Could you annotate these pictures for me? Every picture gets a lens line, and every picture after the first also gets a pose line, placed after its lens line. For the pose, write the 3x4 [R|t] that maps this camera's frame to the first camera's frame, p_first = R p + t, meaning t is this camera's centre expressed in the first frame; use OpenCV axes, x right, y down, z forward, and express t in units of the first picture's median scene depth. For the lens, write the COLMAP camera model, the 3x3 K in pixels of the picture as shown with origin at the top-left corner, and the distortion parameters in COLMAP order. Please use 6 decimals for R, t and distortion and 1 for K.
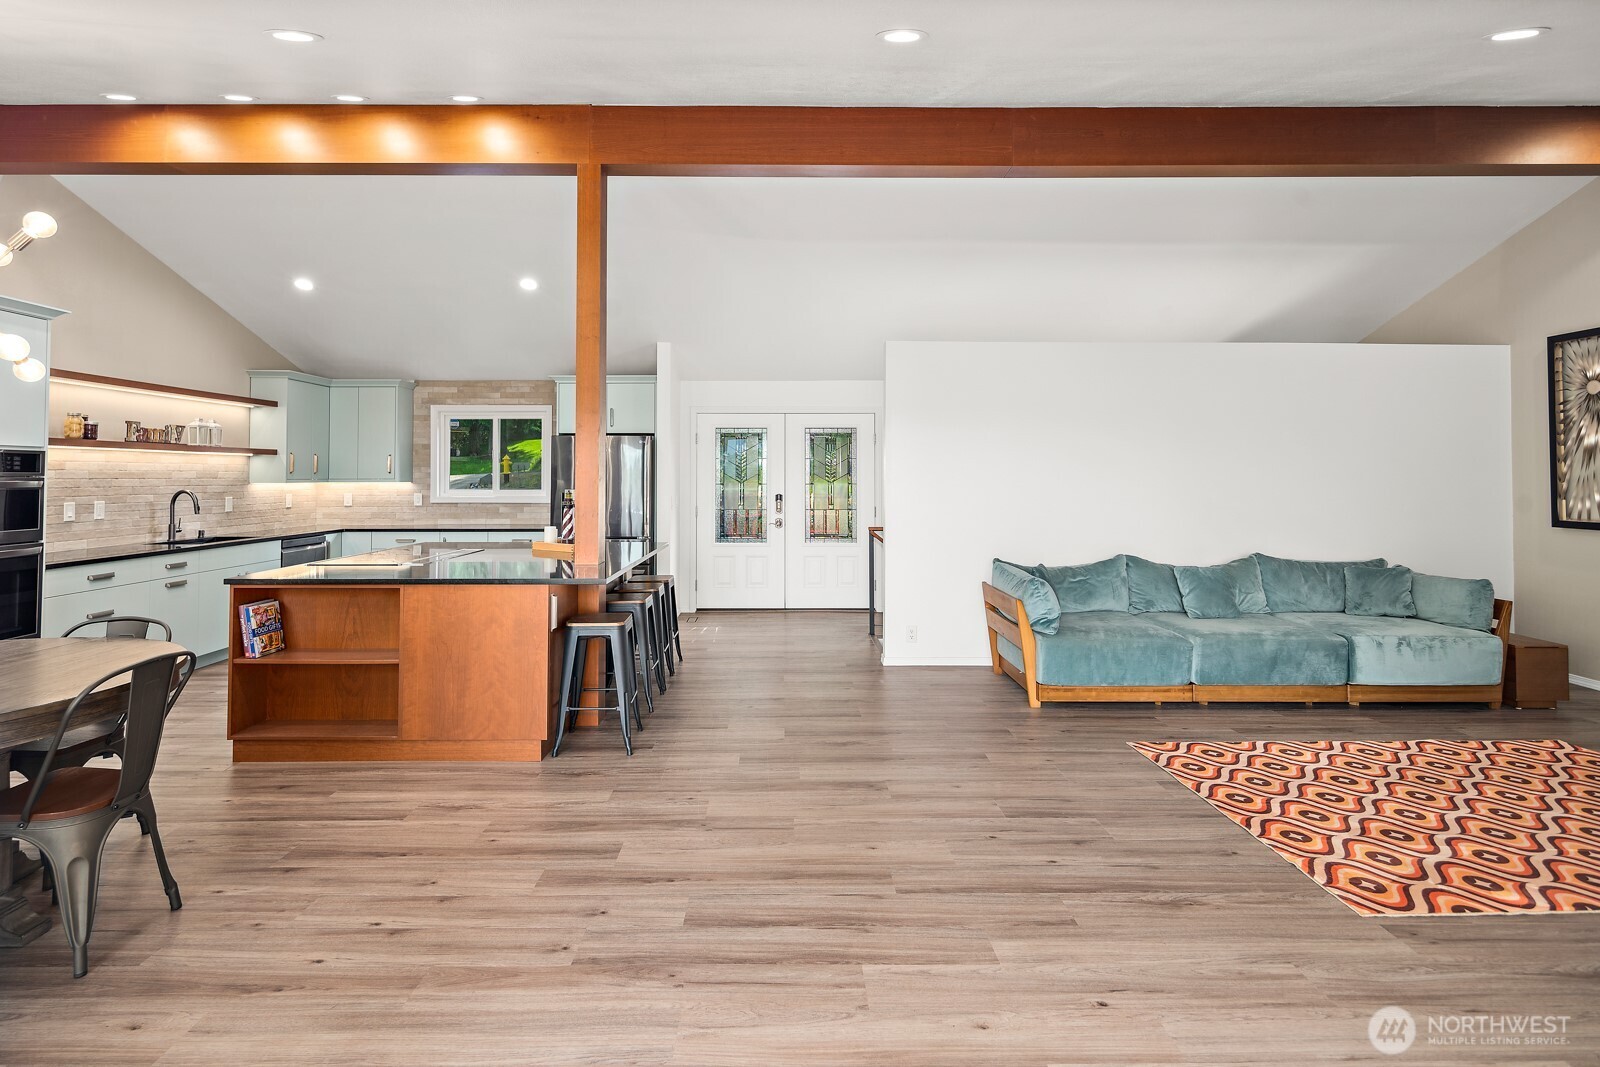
lens RADIAL K [[766.3, 0, 767.5], [0, 766.3, 461.1], [0, 0, 1]] dist [-0.000426, -0.000475]
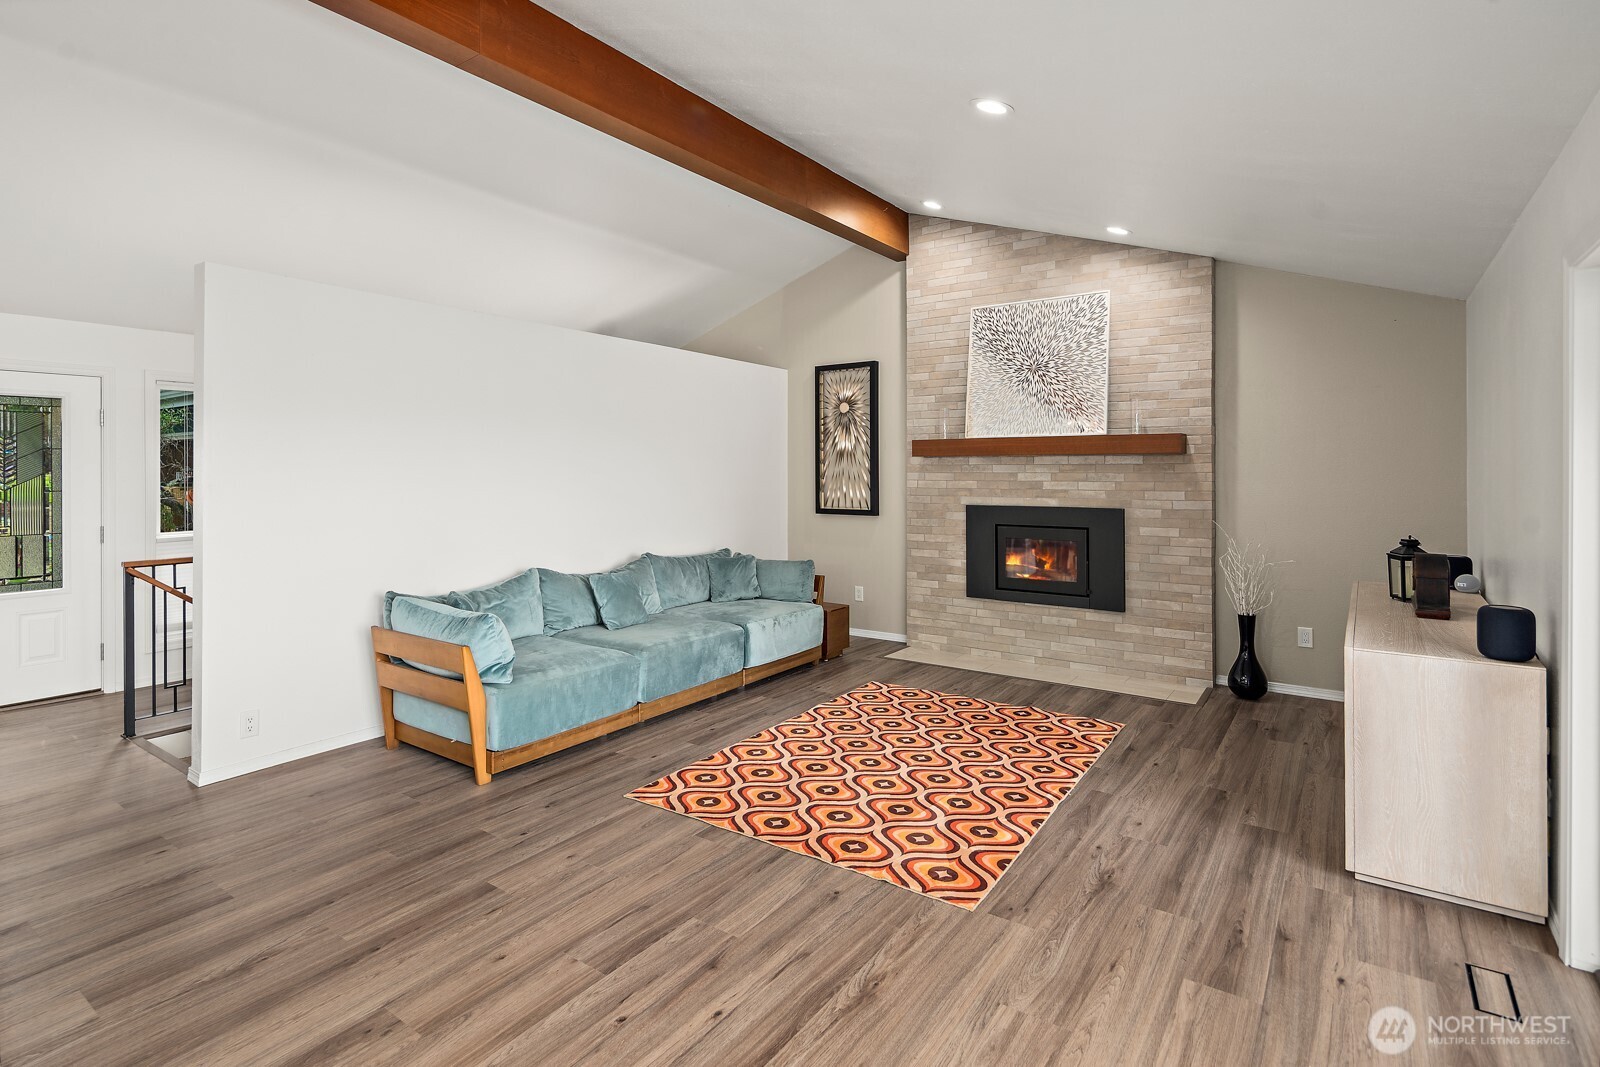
lens RADIAL K [[803.2, 0, 797.1], [0, 803.2, 467.6], [0, 0, 1]] dist [0.002674, 0.000057]
pose [[0.581168, 0.001530, 0.813782, -0.119474], [-0.014381, 0.999861, 0.008391, -0.002849], [-0.813657, -0.016580, 0.581109, 0.288309]]
